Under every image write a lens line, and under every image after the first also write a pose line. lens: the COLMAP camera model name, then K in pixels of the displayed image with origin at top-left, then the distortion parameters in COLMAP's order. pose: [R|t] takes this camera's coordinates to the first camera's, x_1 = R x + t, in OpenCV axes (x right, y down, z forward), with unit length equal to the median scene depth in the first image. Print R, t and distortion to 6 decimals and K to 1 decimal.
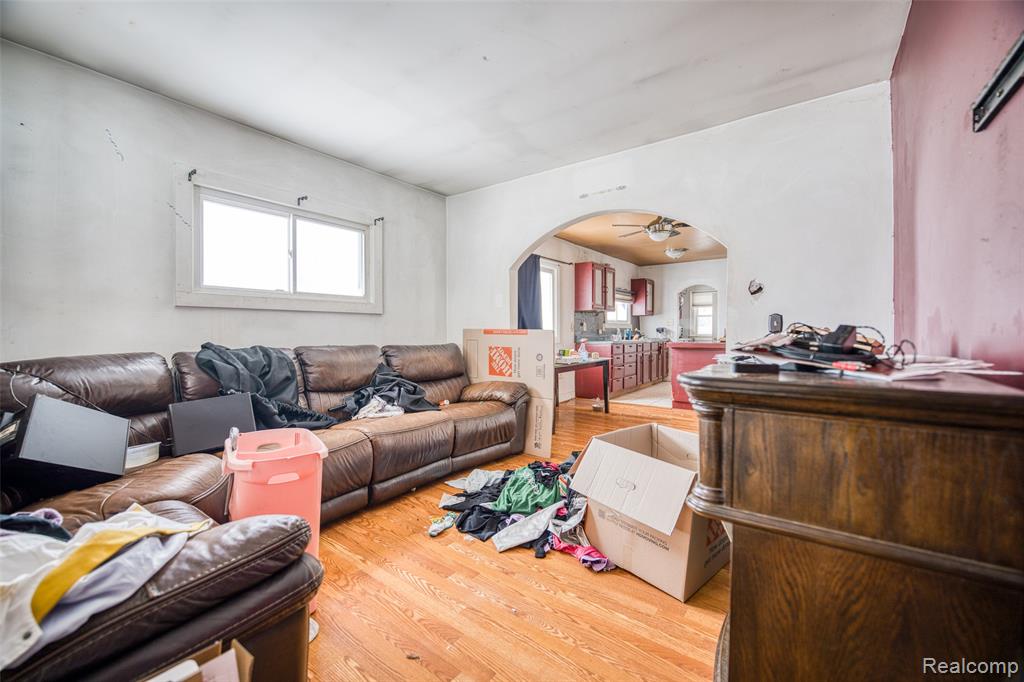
lens RADIAL K [[425.1, 0, 504.6], [0, 425.1, 340.1], [0, 0, 1]] dist [-0.014682, -0.000207]
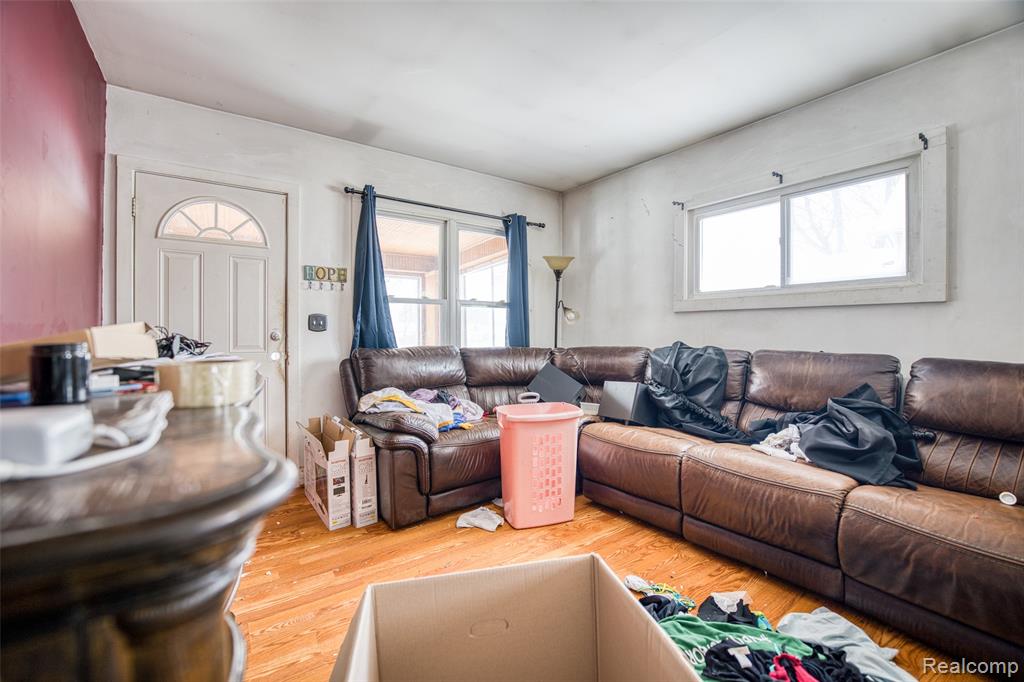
lens RADIAL K [[425.1, 0, 505.5], [0, 425.1, 332.7], [0, 0, 1]] dist [-0.014682, -0.000207]
pose [[-0.313692, 0.003145, -0.949519, 0.553166], [-0.021538, 0.999714, 0.010427, -0.019432], [0.949280, 0.023721, -0.313535, 0.845128]]
